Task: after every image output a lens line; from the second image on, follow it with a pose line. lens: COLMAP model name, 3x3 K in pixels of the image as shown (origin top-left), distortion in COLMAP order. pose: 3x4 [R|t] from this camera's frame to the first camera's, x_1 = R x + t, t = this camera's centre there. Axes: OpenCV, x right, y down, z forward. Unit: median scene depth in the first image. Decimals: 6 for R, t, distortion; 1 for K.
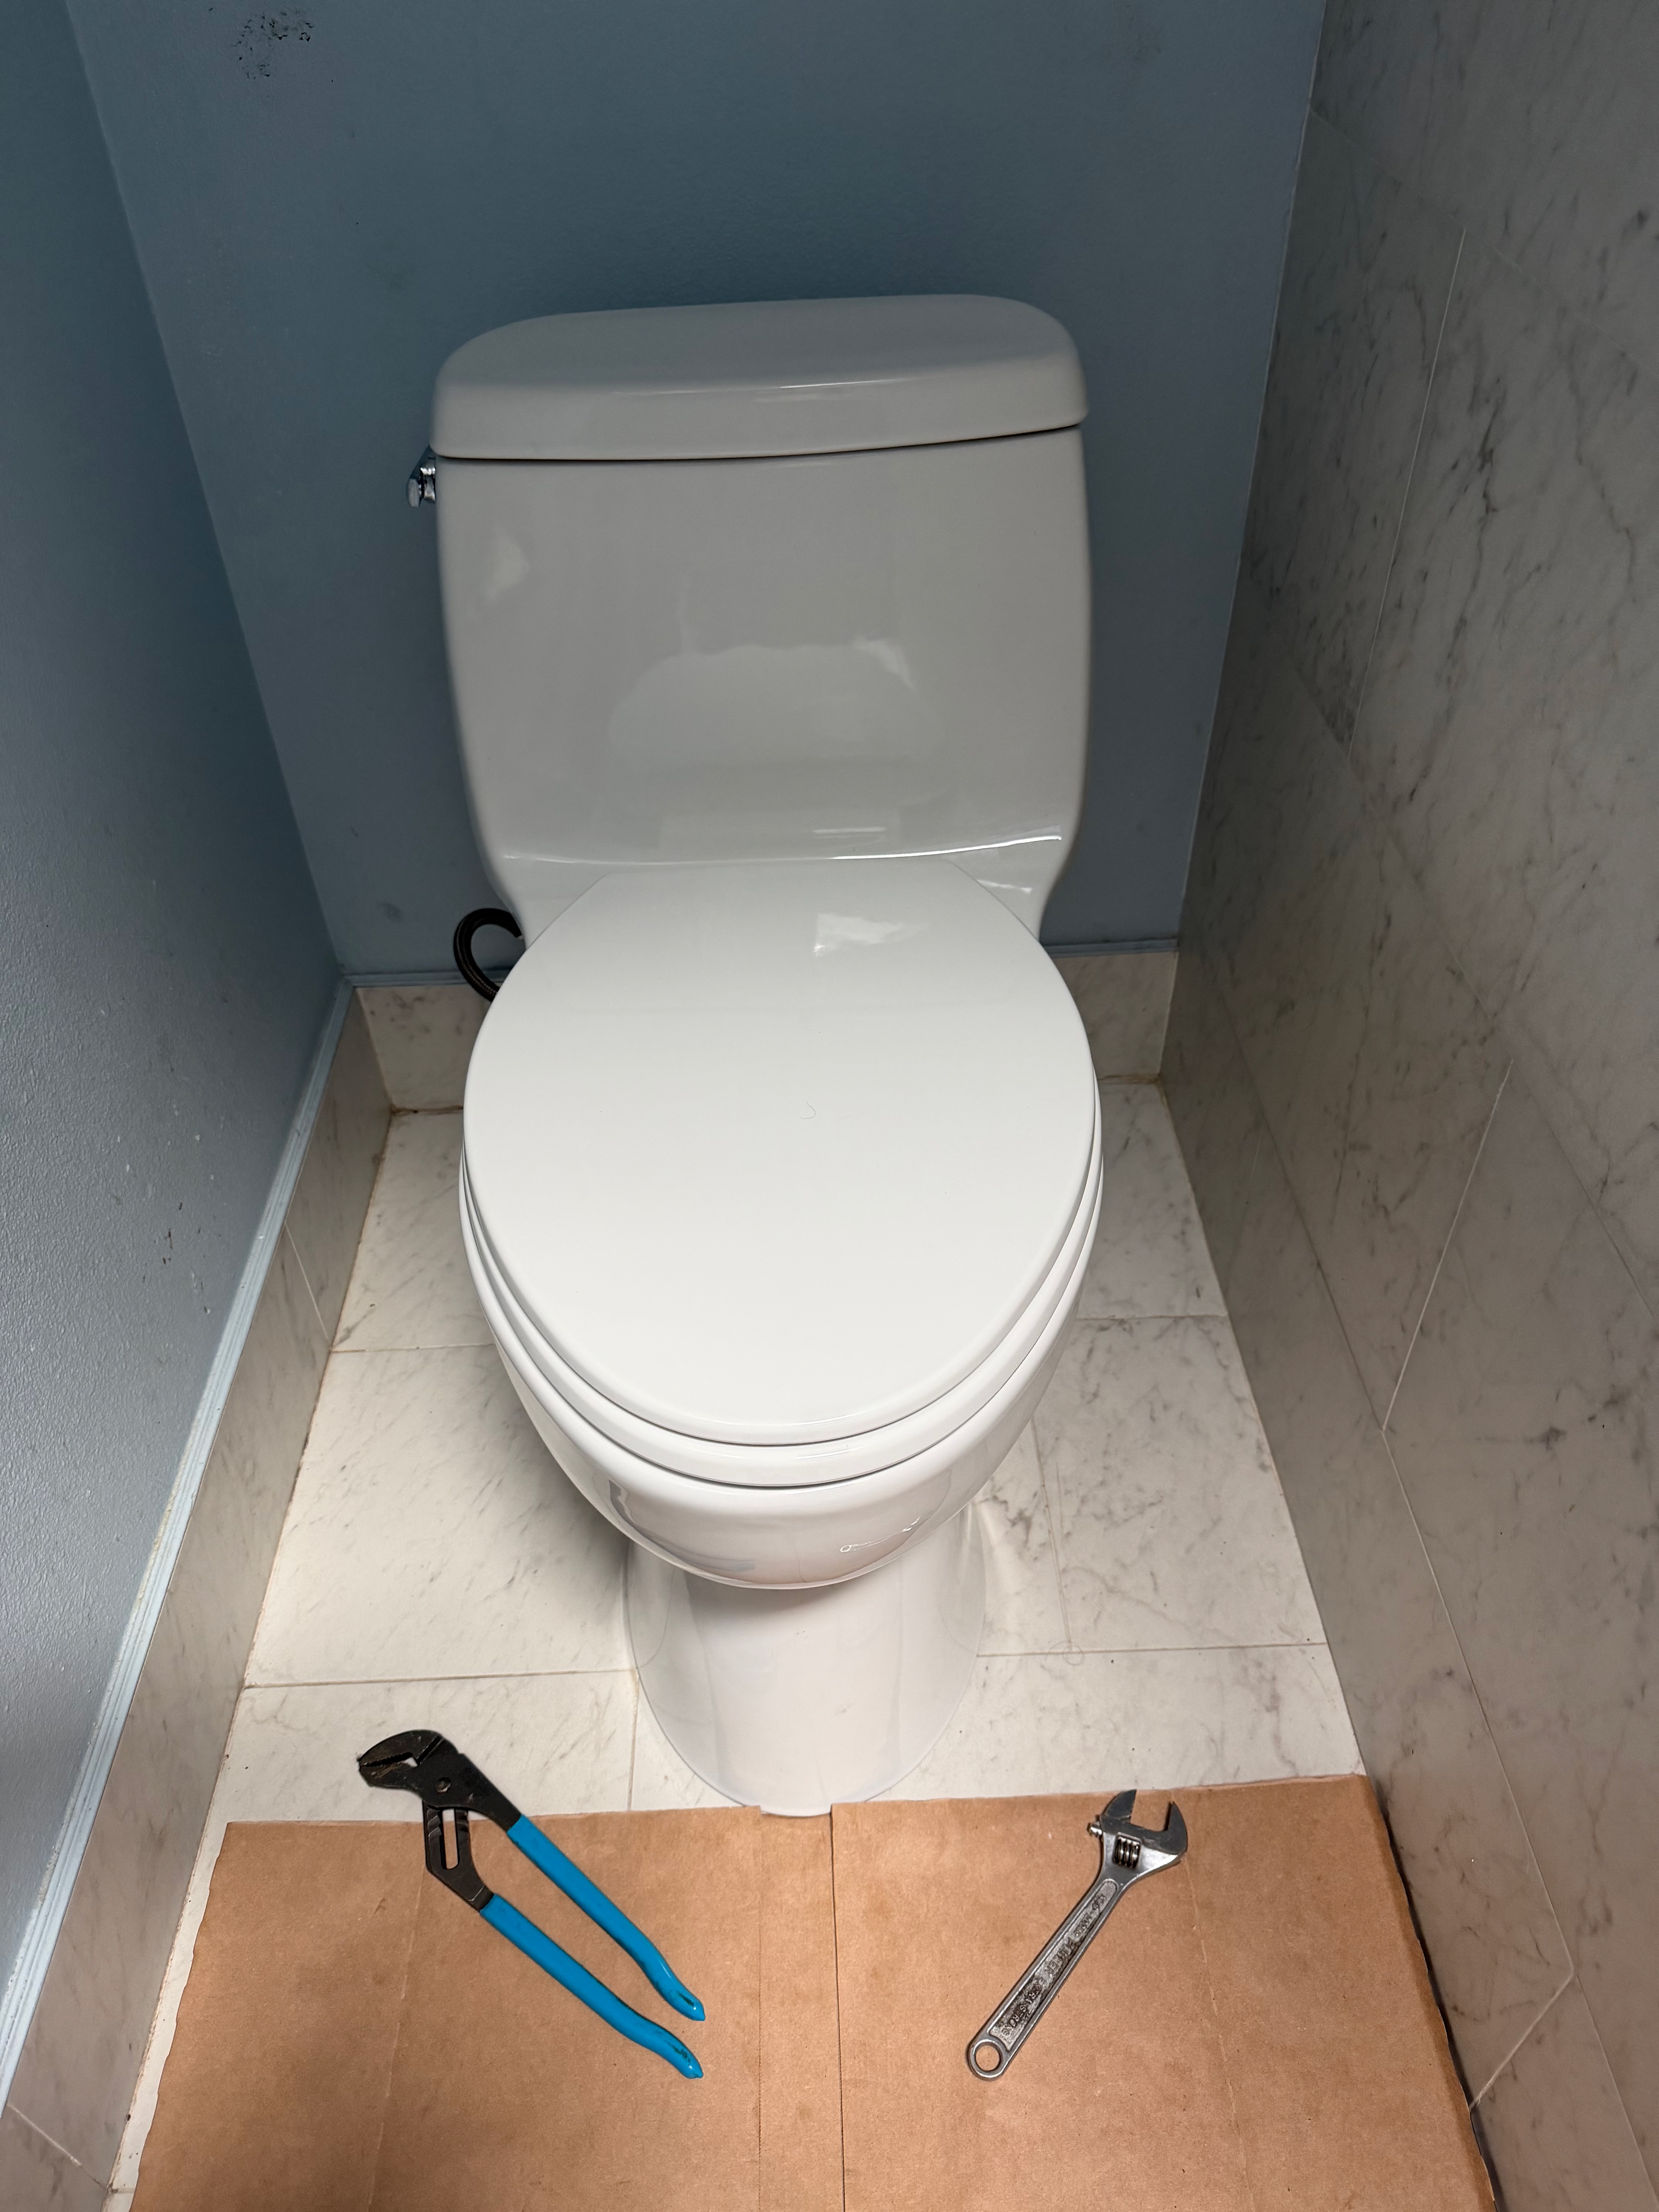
lens RADIAL K [[1552.3, 0, 828.1], [0, 1552.3, 1114.6], [0, 0, 1]] dist [0.095502, -0.189779]
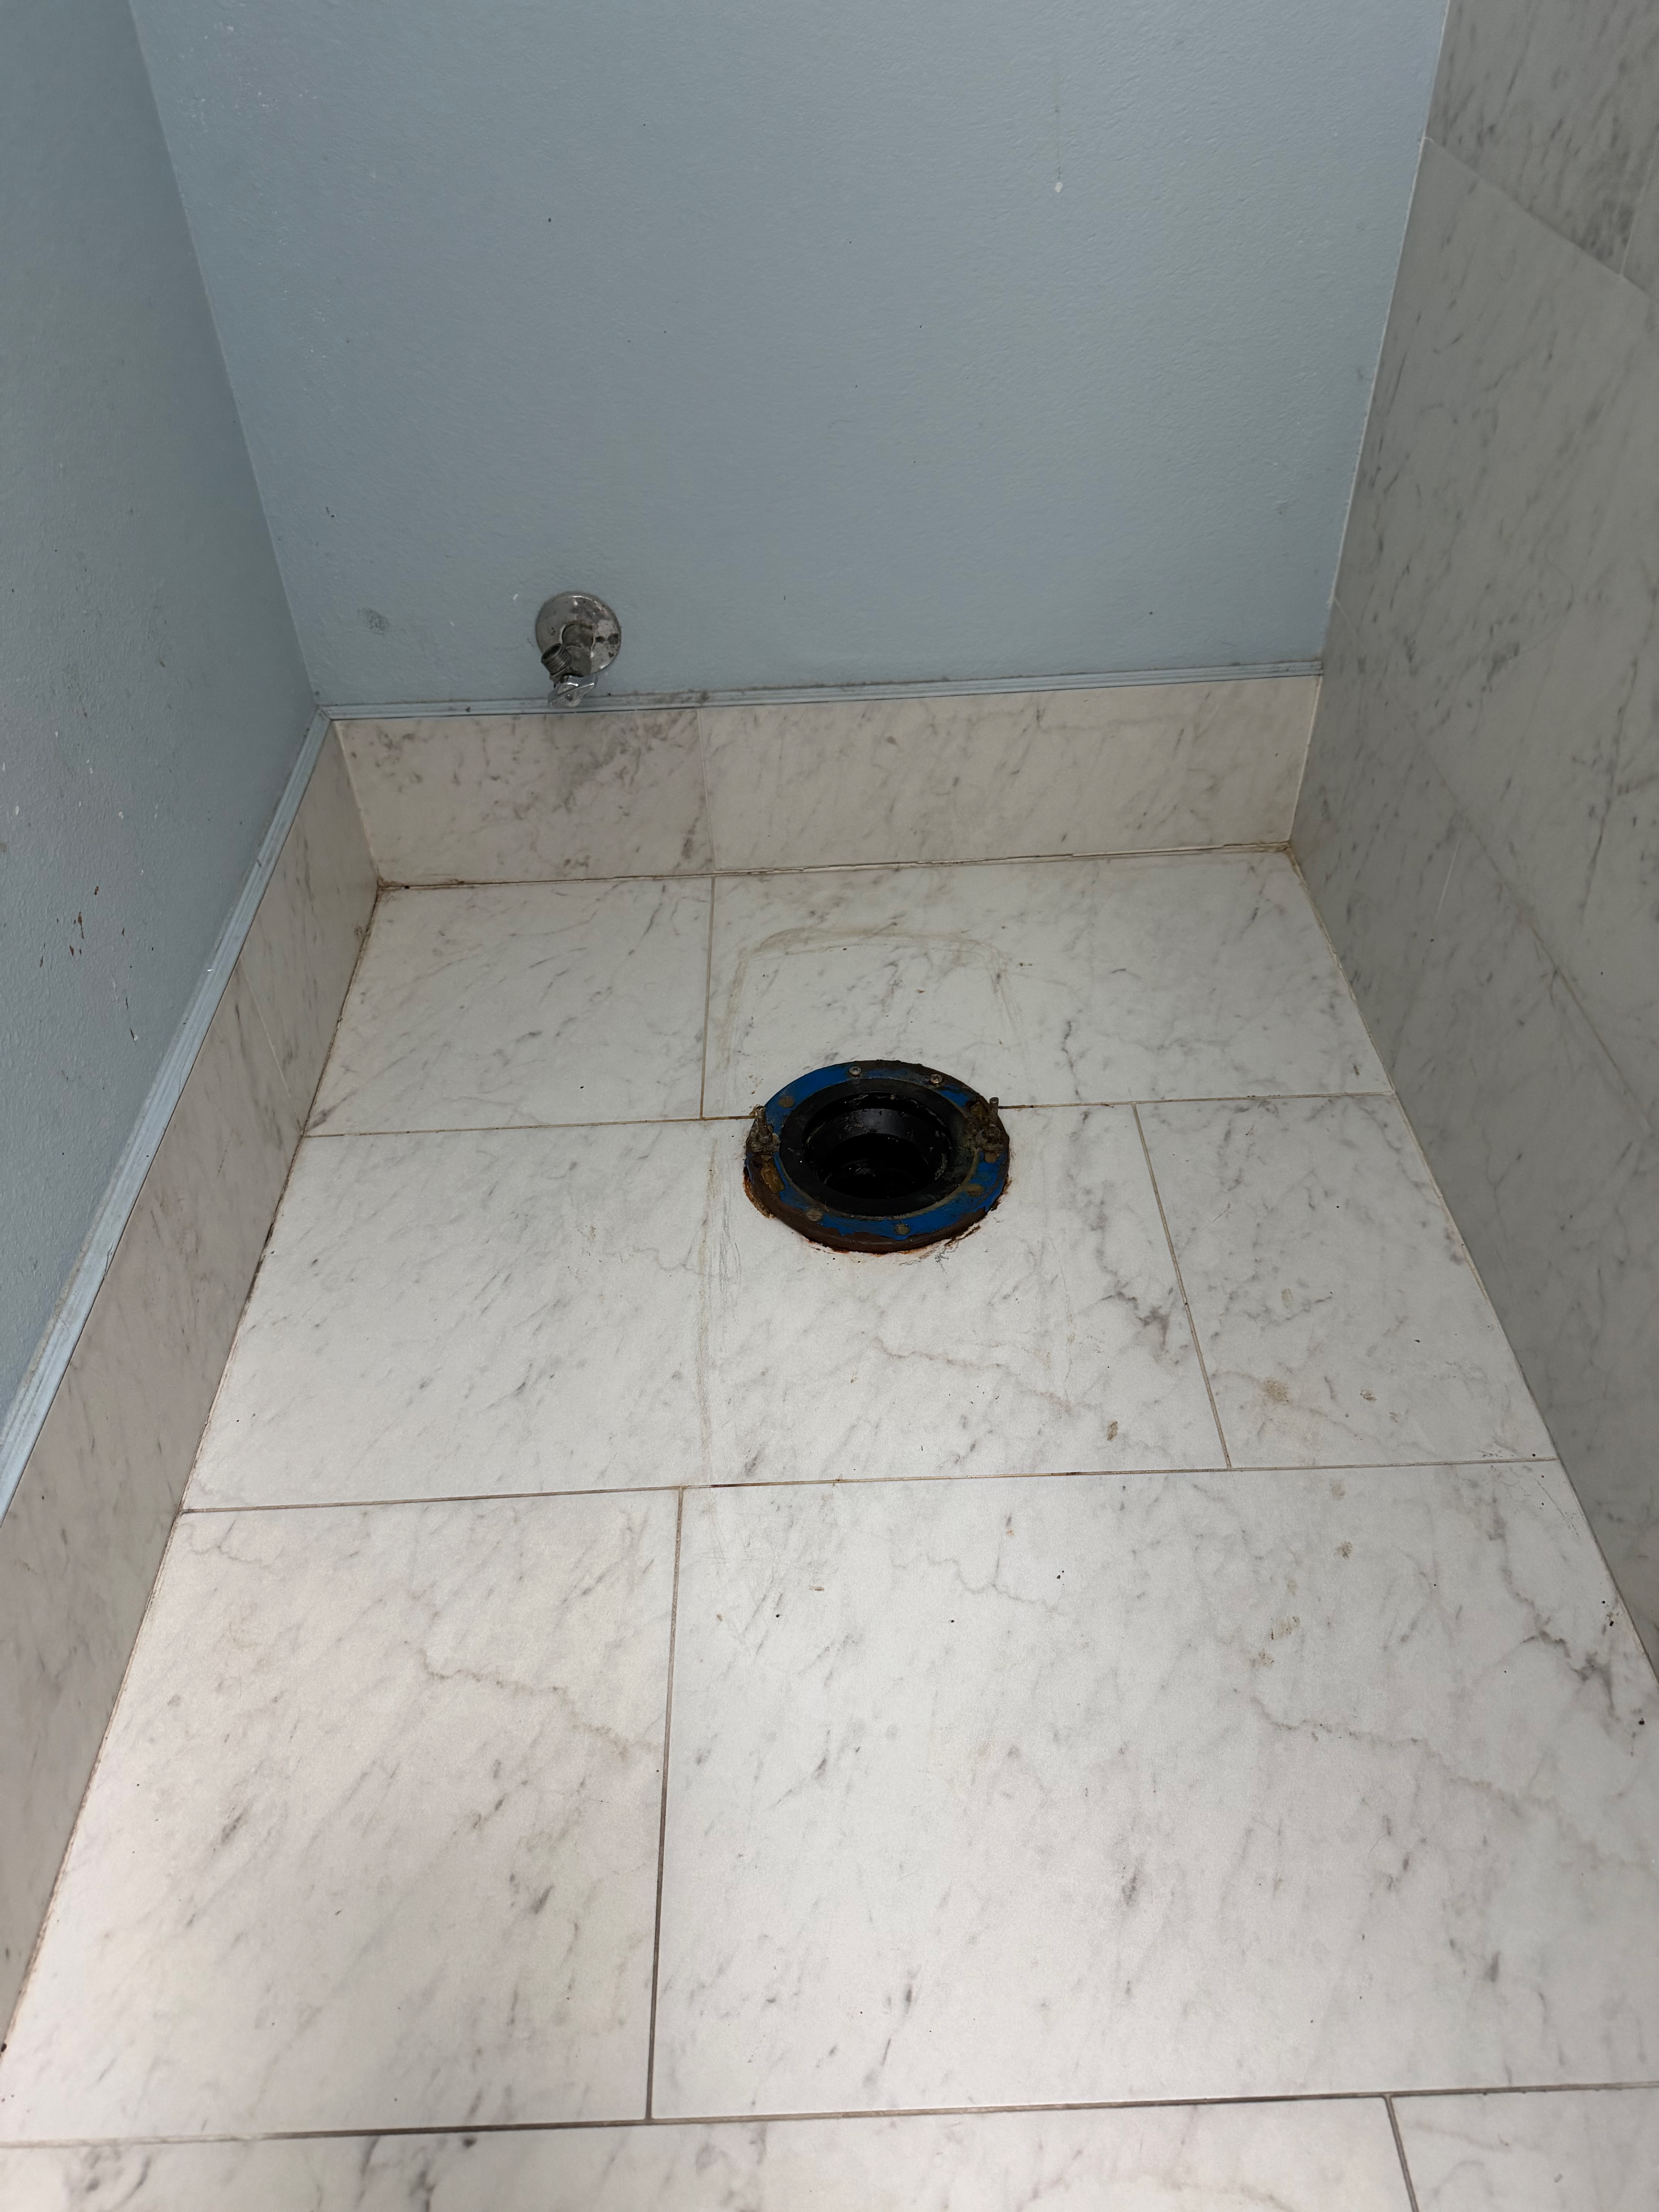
lens RADIAL K [[1551.0, 0, 829.5], [0, 1551.0, 1106.0], [0, 0, 1]] dist [0.092237, -0.154646]
pose [[0.999960, -0.000111, -0.008999, -0.036671], [0.000217, 0.999930, 0.011793, 0.141683], [0.008997, -0.011794, 0.999890, 0.201573]]
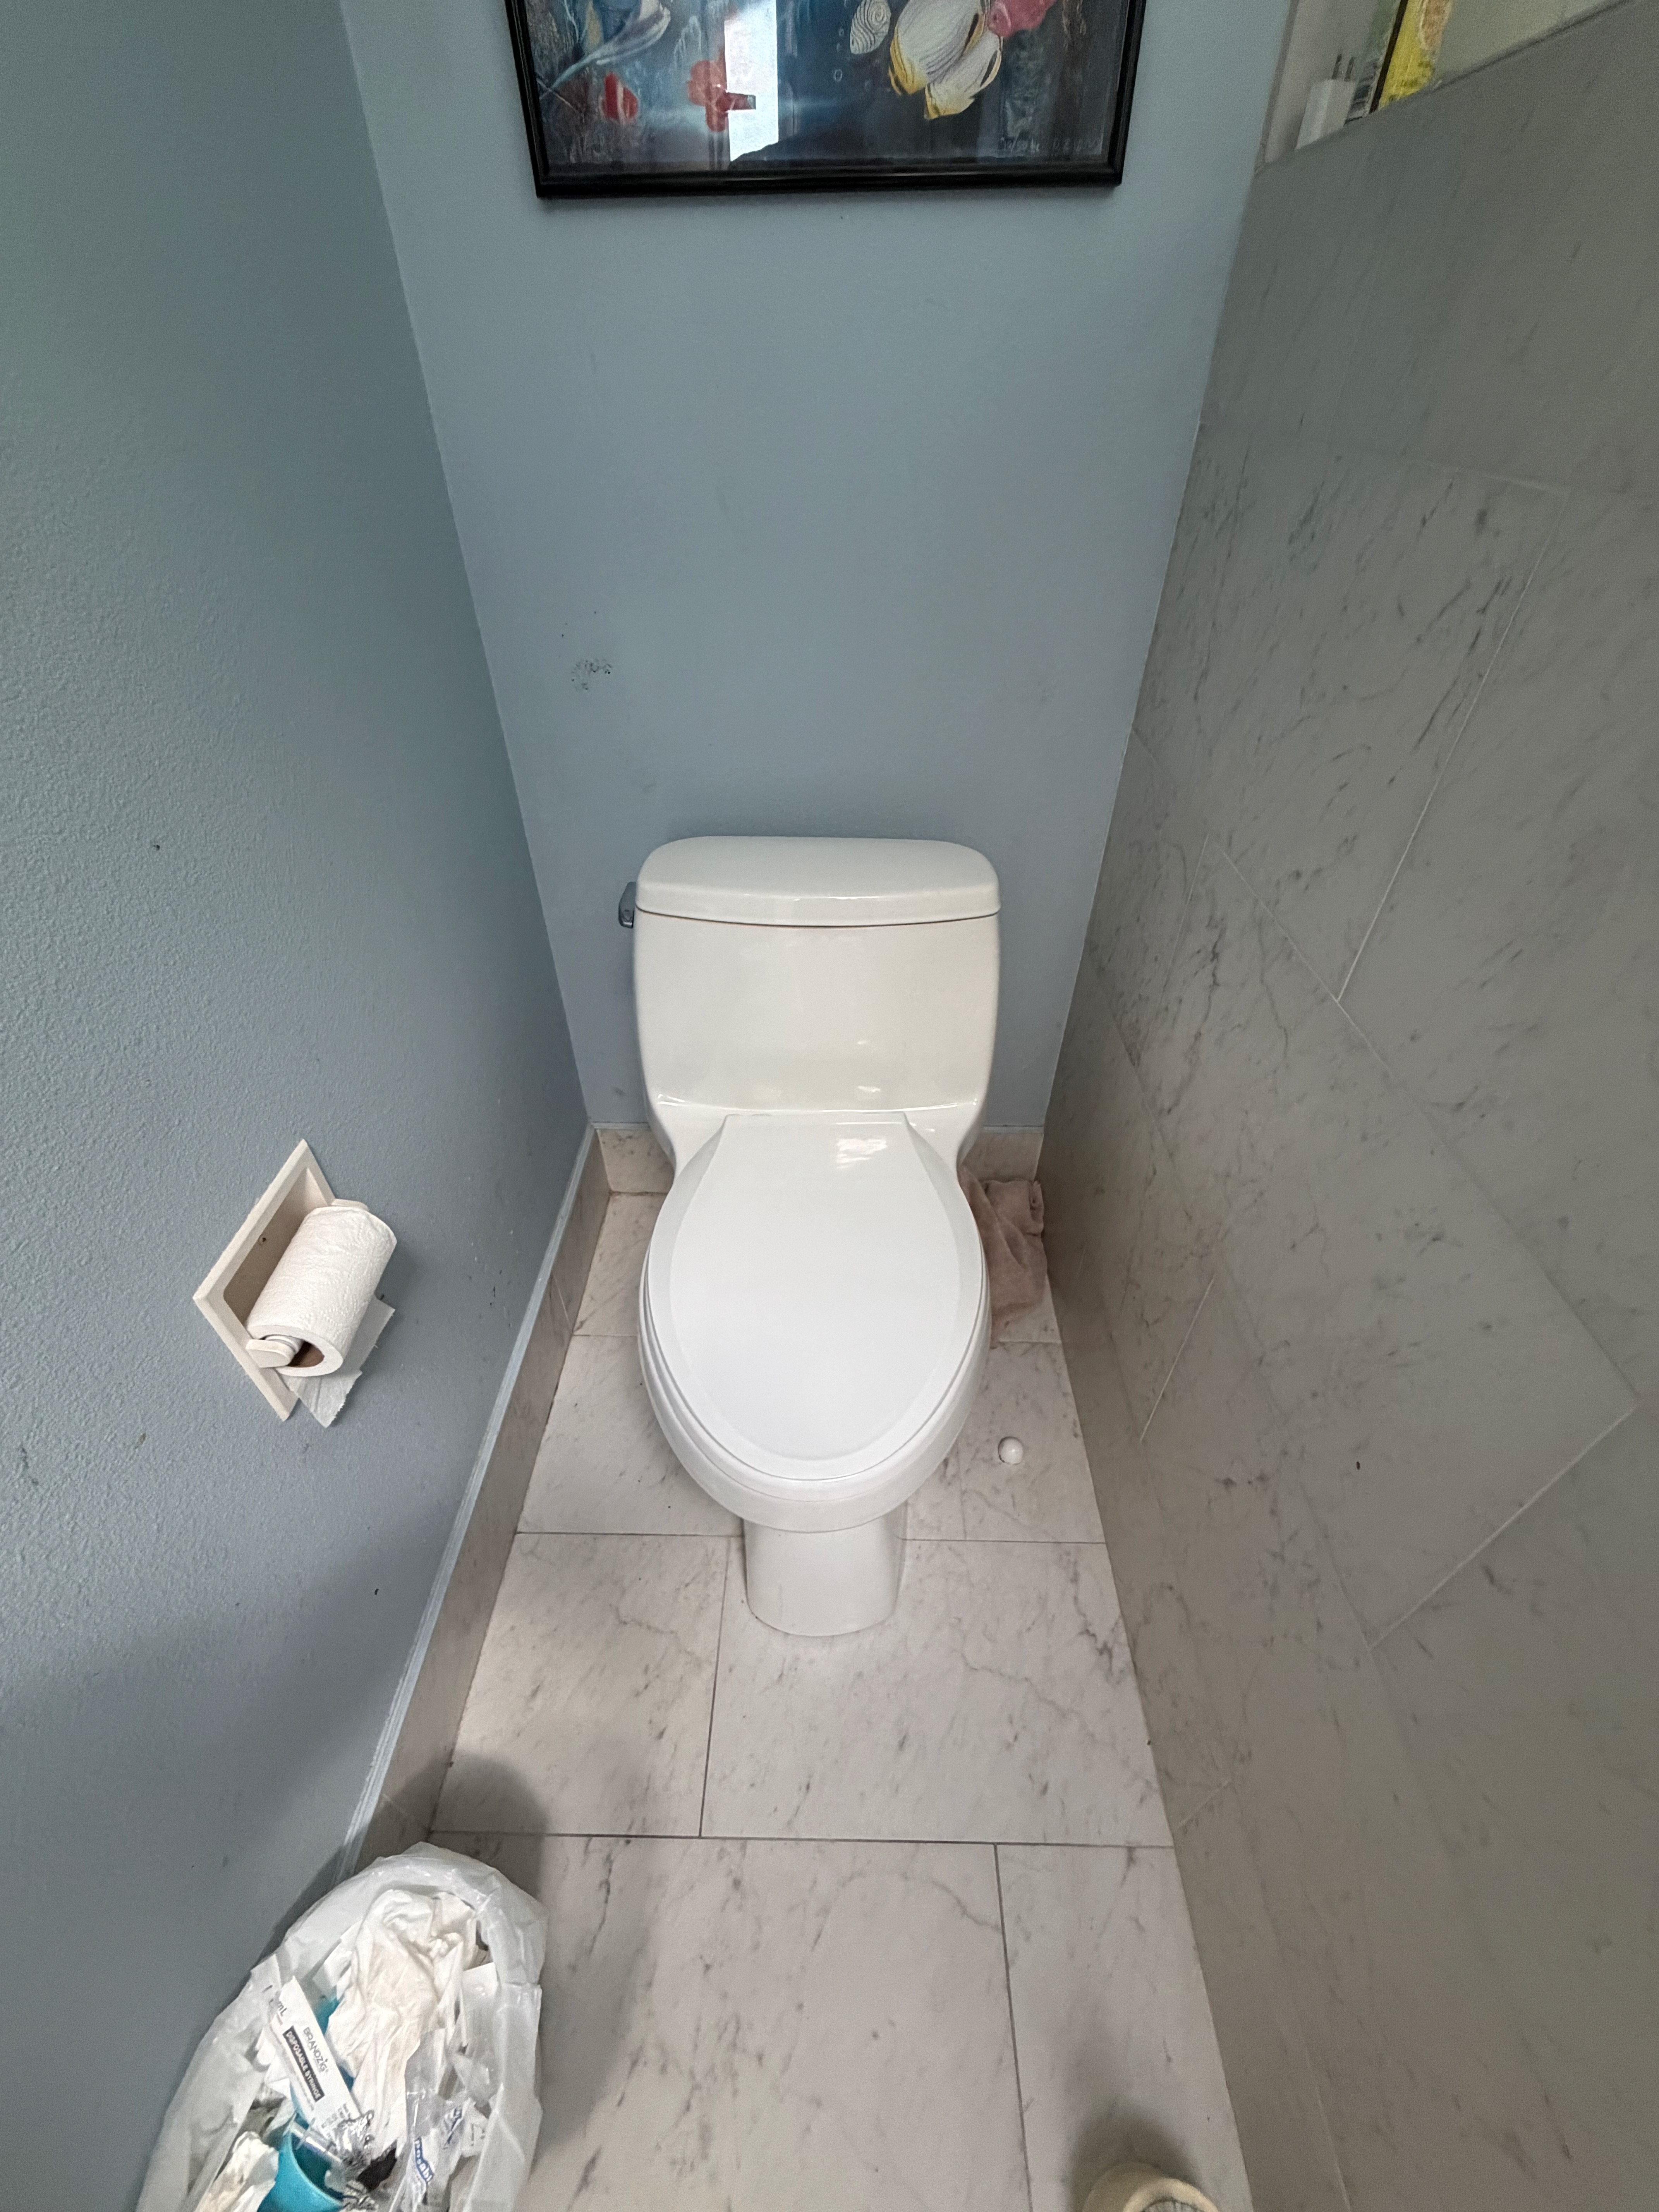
lens RADIAL K [[882.7, 0, 833.6], [0, 882.7, 1096.7], [0, 0, 1]] dist [0.001142, -0.000305]
pose [[0.998424, 0.054598, -0.012962, -0.013480], [-0.055029, 0.997849, -0.035627, -0.121630], [0.010989, 0.036284, 0.999281, -0.048788]]
